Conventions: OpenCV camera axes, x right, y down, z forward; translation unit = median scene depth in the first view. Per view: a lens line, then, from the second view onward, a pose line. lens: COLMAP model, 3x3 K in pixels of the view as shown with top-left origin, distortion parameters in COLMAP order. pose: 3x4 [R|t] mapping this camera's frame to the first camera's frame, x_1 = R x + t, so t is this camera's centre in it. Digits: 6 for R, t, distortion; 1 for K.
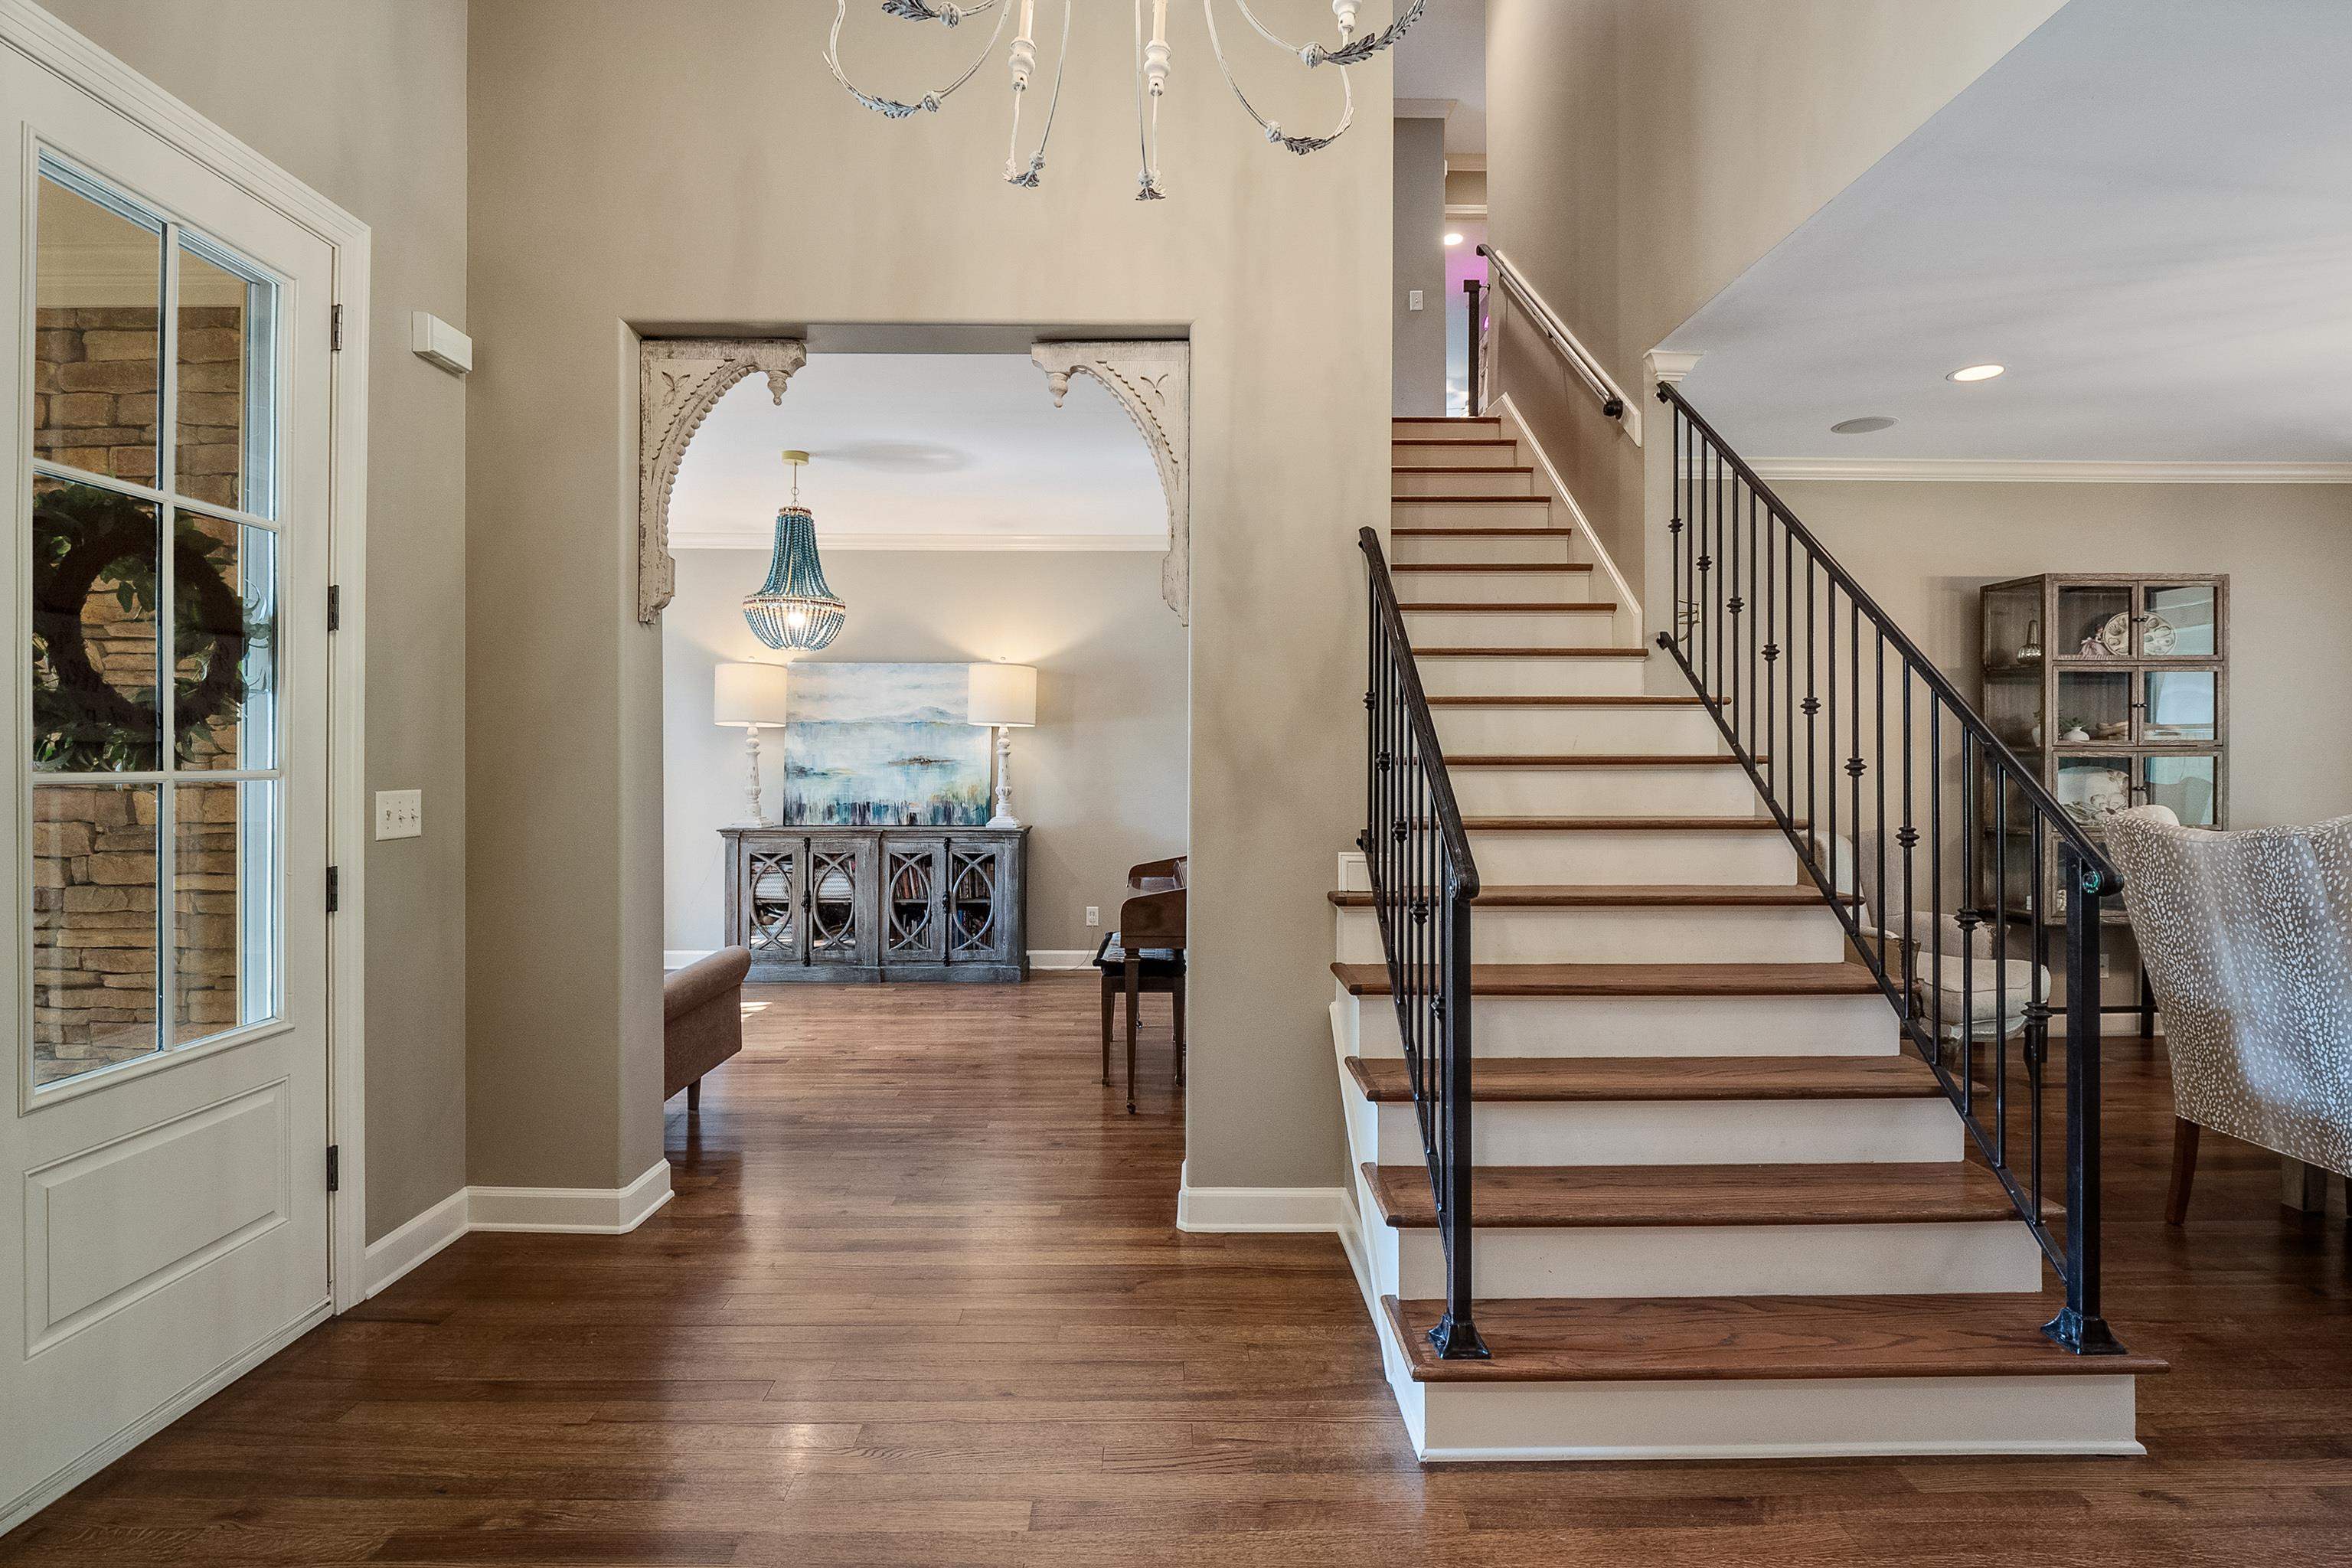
lens RADIAL K [[1127.5, 0, 1177.3], [0, 1127.5, 761.5], [0, 0, 1]] dist [-0.012614, 0.000496]
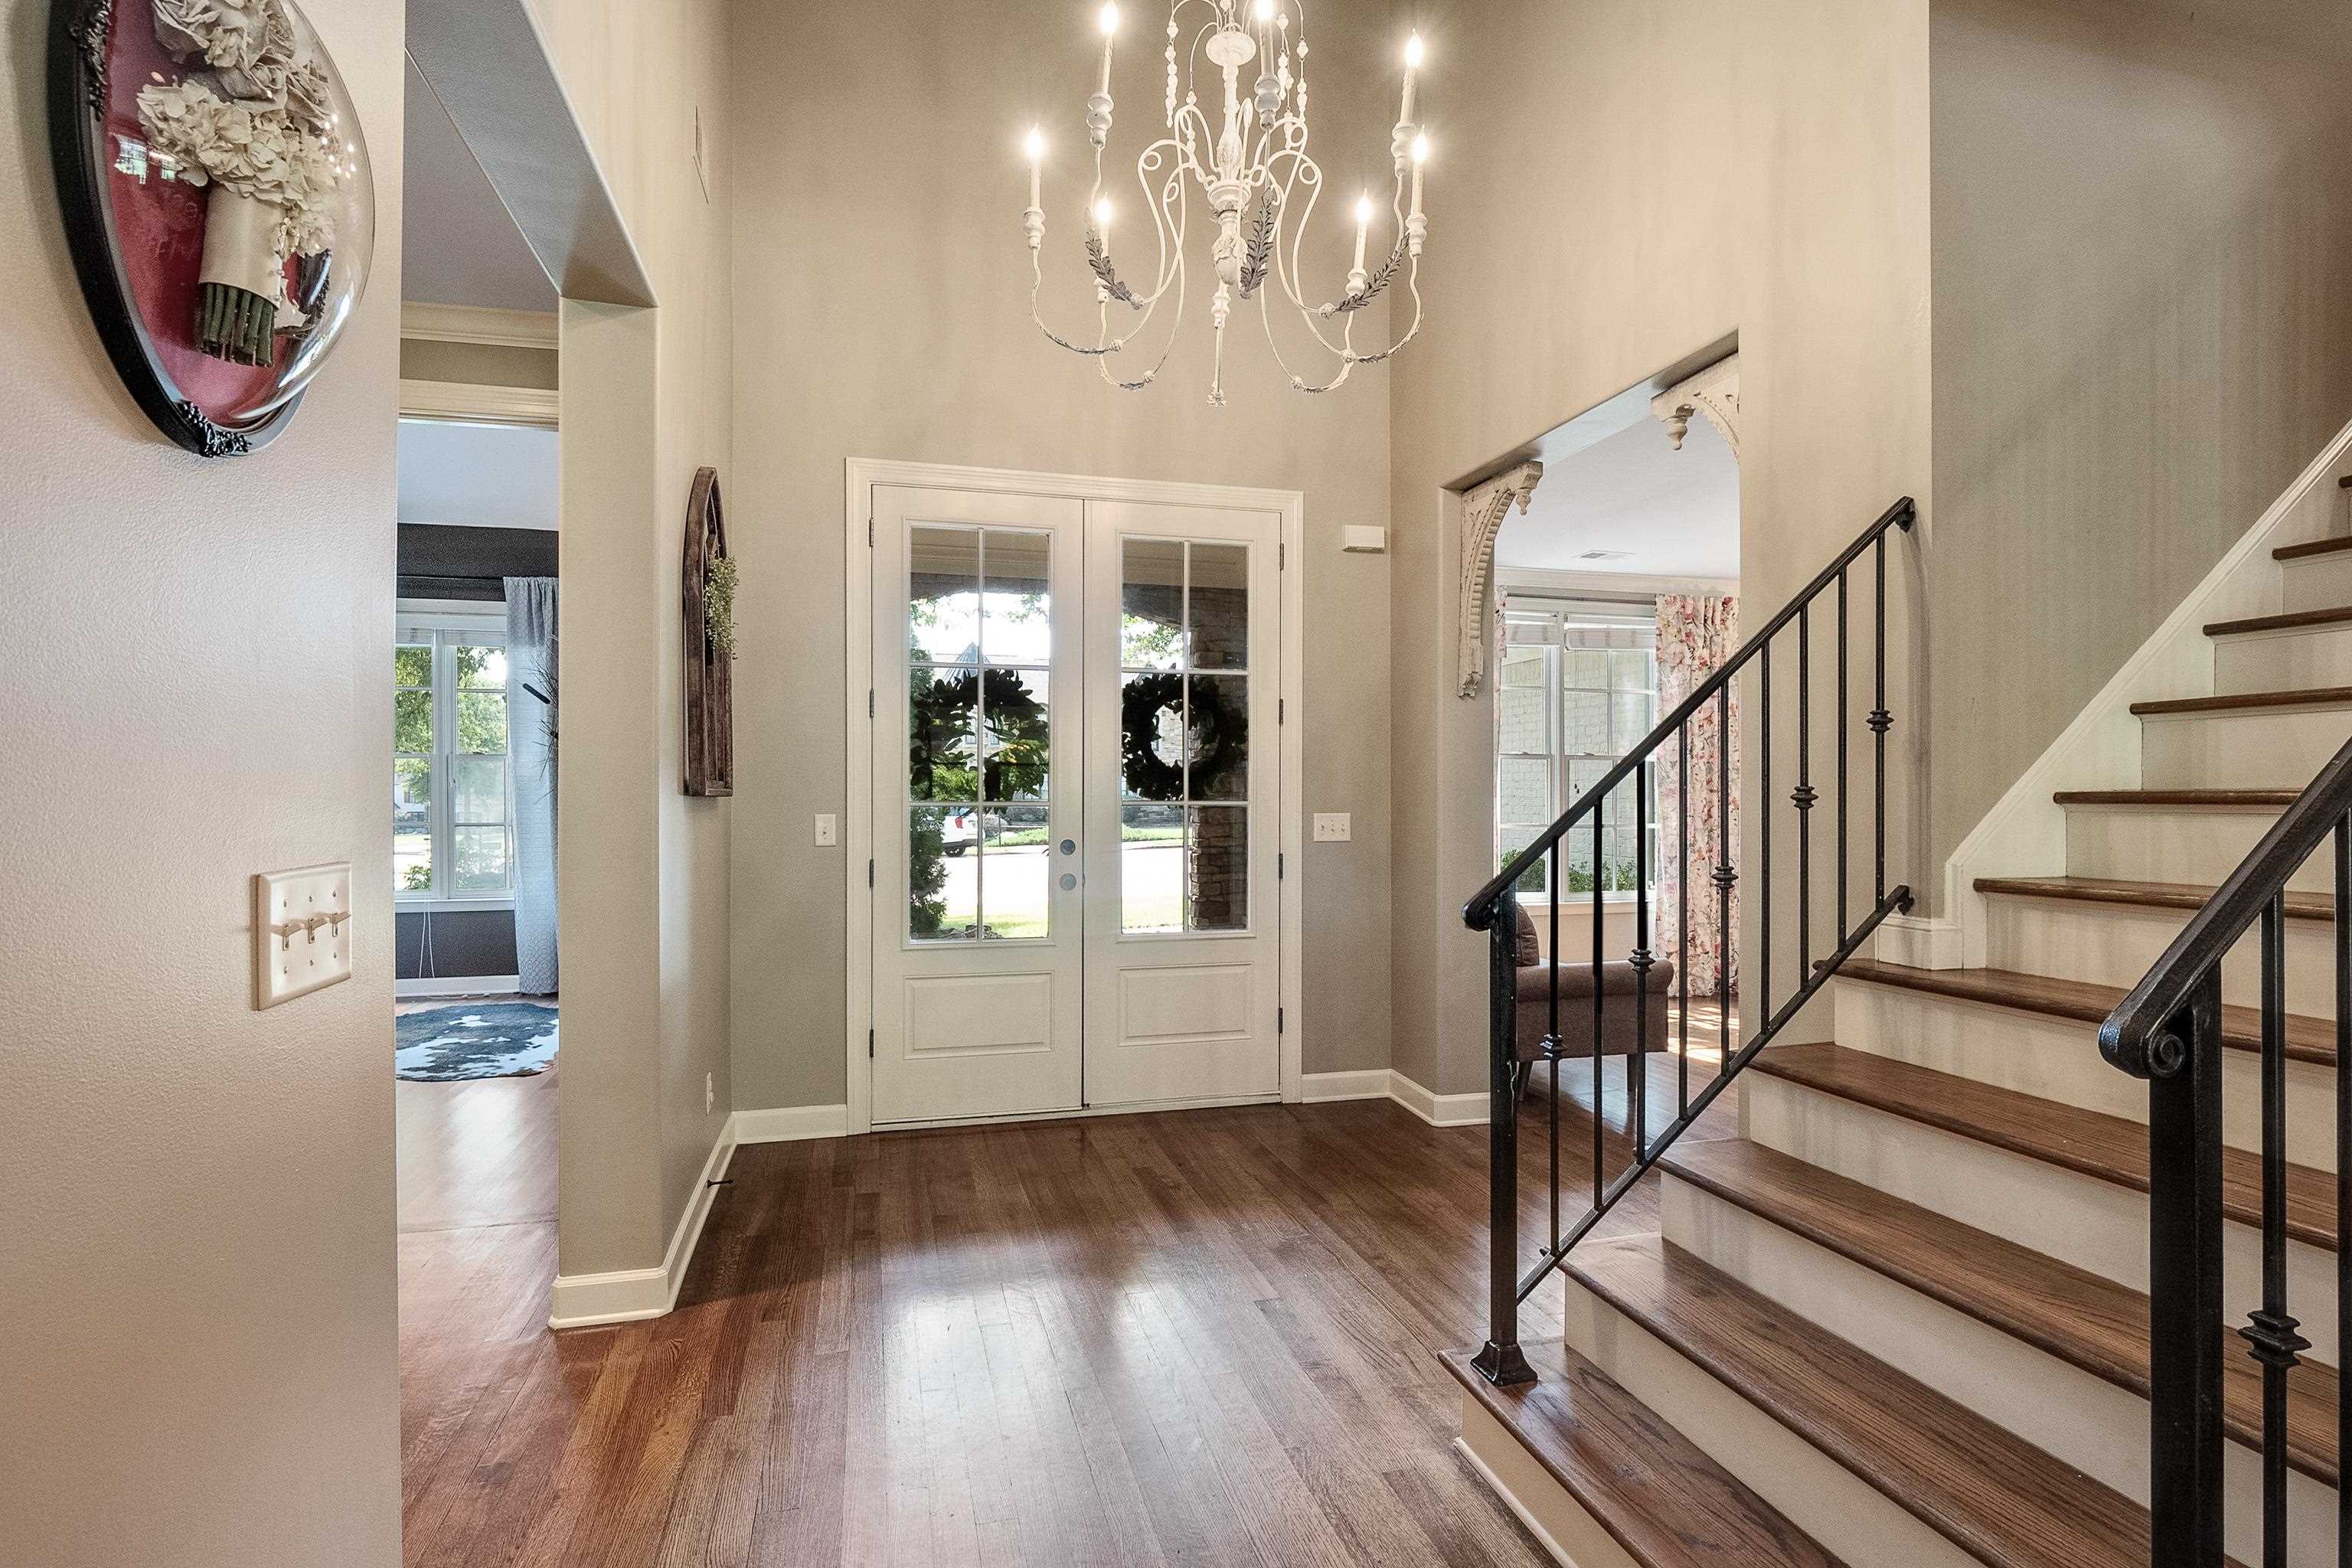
lens RADIAL K [[1127.5, 0, 1175.5], [0, 1127.5, 794.1], [0, 0, 1]] dist [-0.012614, 0.000496]
pose [[0.239207, -0.003120, -0.970964, 0.885040], [-0.004577, 0.999980, -0.004340, 0.005581], [0.970958, 0.005482, 0.239188, 0.358081]]
